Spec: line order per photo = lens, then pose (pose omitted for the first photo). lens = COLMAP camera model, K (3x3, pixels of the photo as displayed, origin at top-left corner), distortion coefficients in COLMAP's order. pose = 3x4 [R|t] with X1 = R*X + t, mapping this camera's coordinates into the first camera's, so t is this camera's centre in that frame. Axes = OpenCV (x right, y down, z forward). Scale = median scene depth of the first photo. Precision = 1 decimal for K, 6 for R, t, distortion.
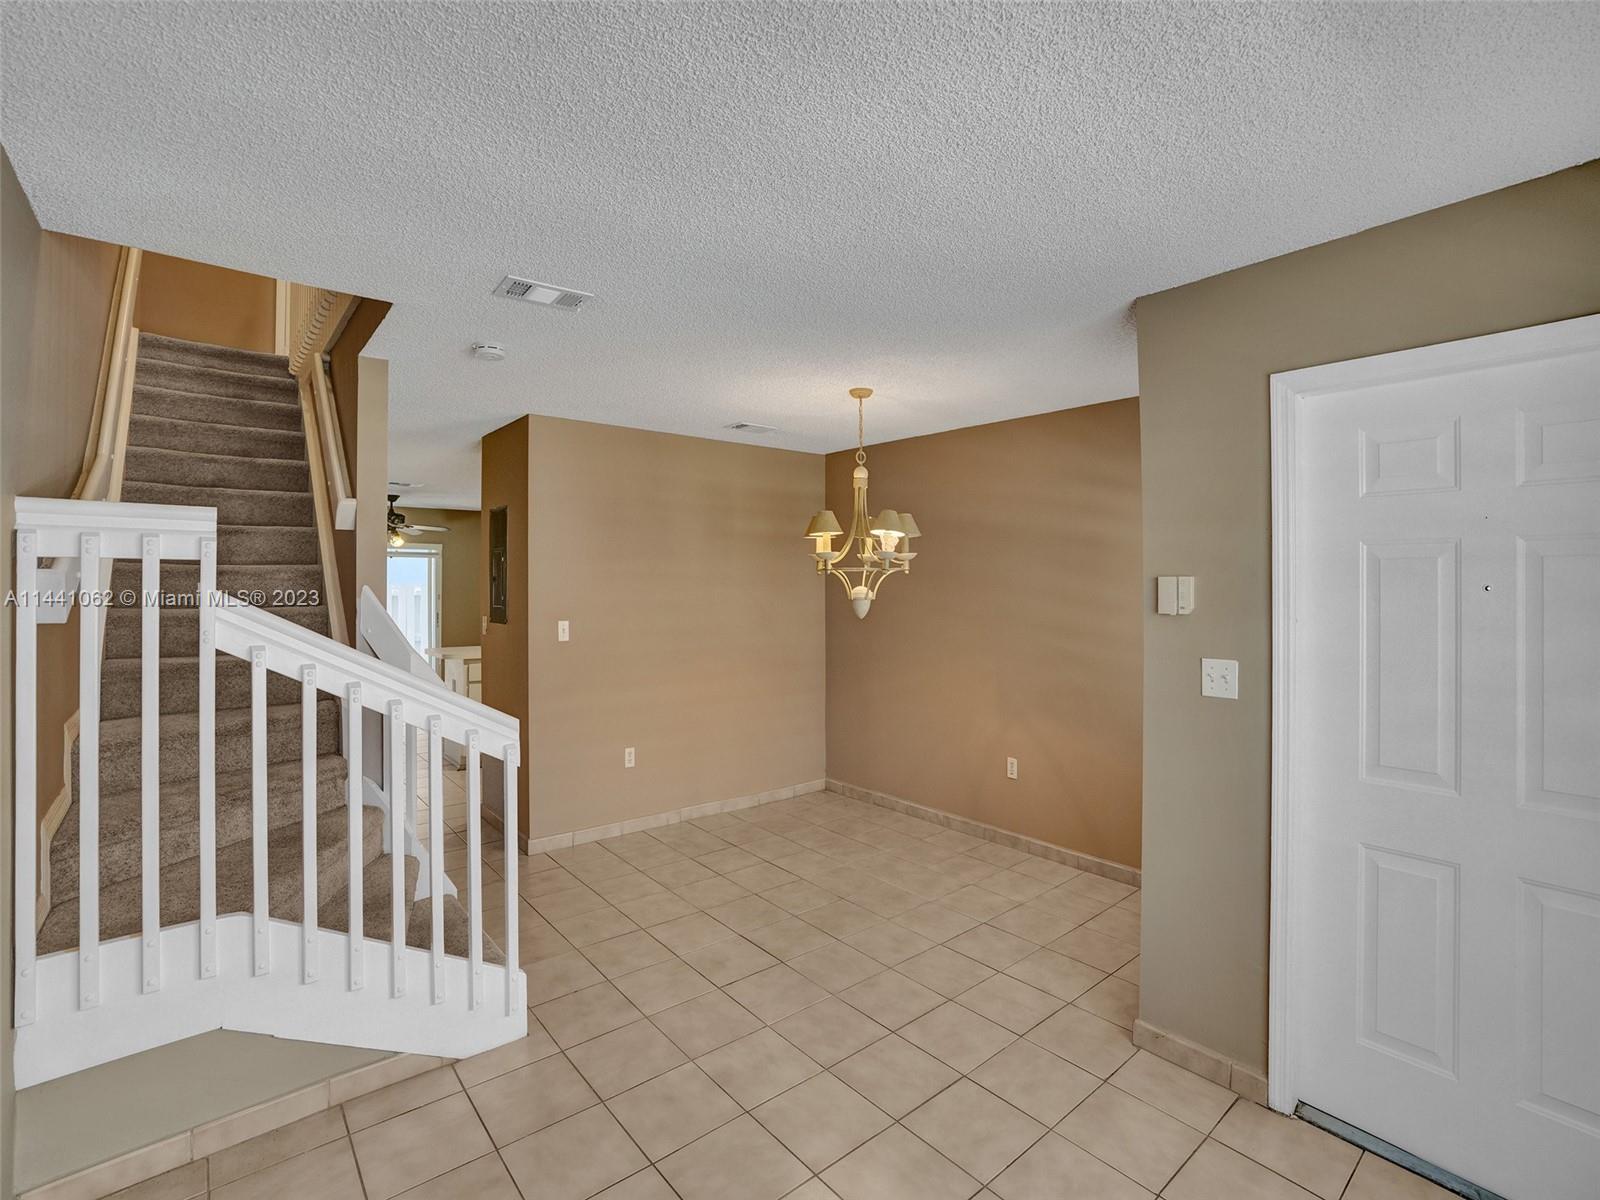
lens RADIAL K [[745.0, 0, 808.7], [0, 745.0, 594.4], [0, 0, 1]] dist [-0.079657, 0.031024]
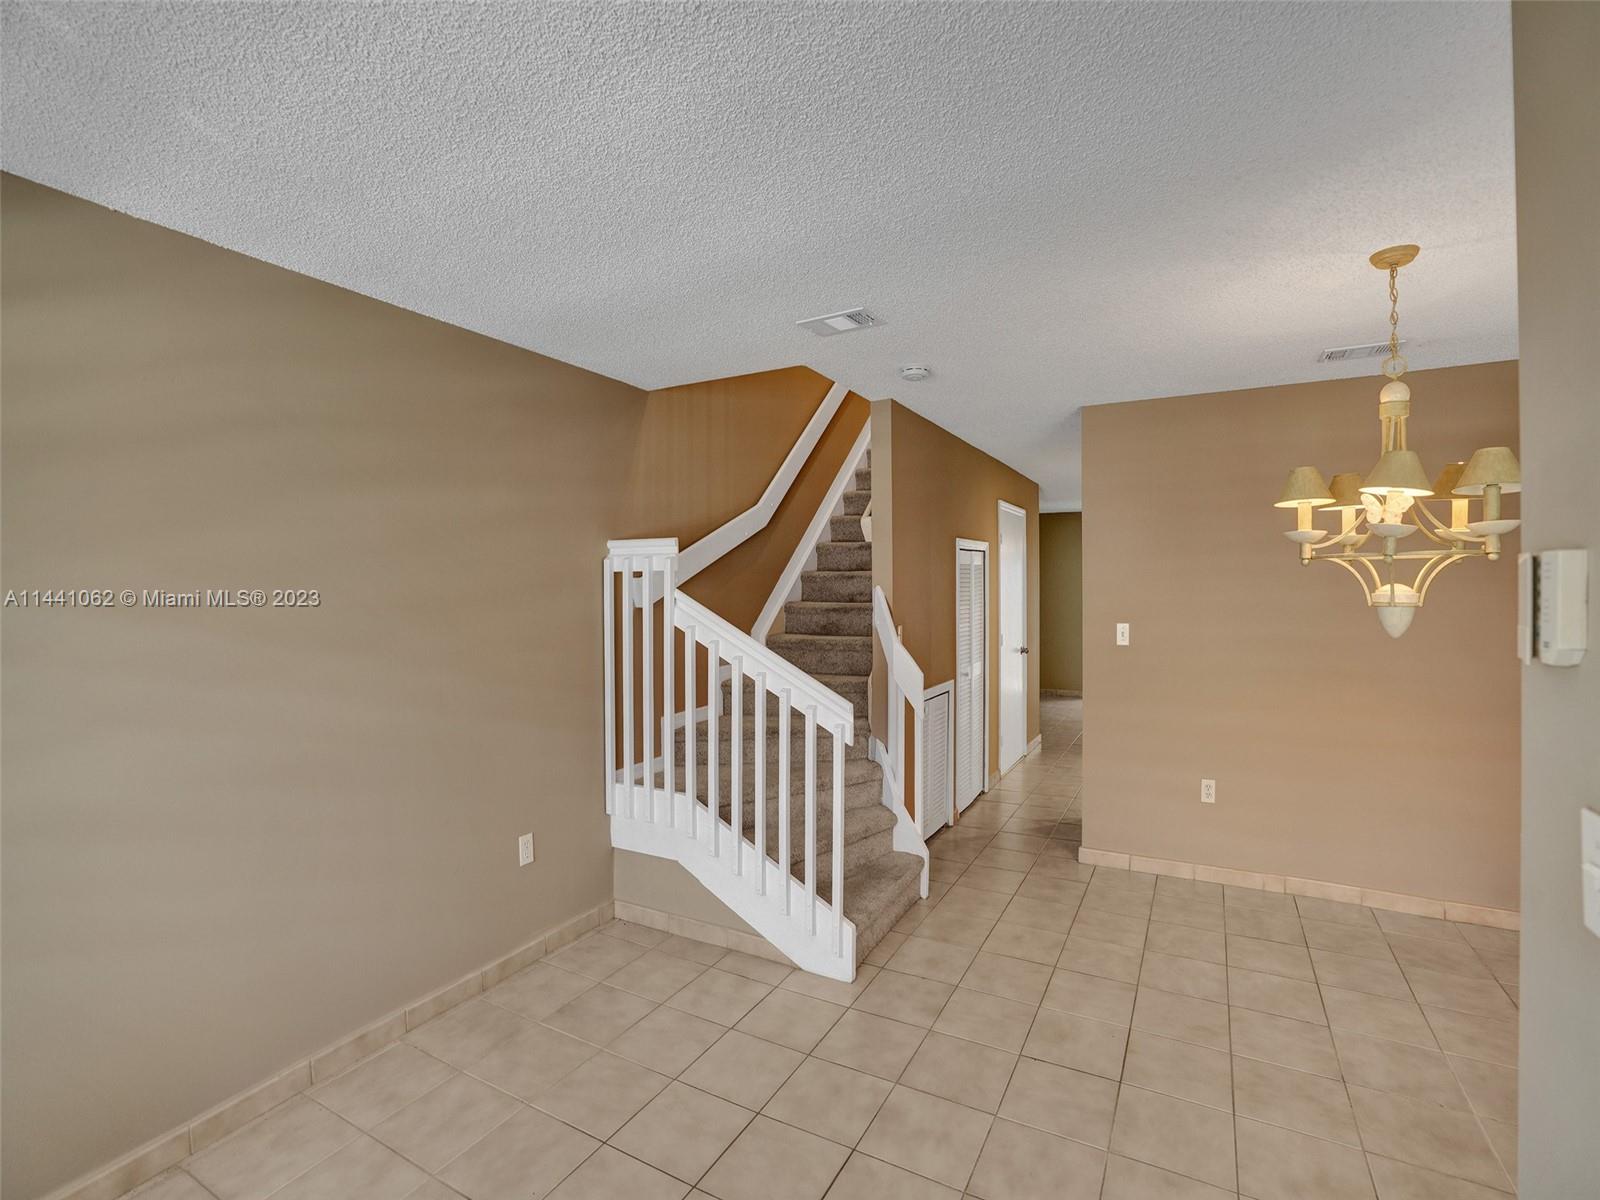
lens RADIAL K [[736.8, 0, 800.0], [0, 736.8, 600.0], [0, 0, 1]] dist [-0.087679, 0.032701]
pose [[0.356987, 0.013576, -0.934011, 0.424545], [-0.006564, 0.999906, 0.012025, -0.001321], [0.934086, 0.001838, 0.357043, 0.351824]]
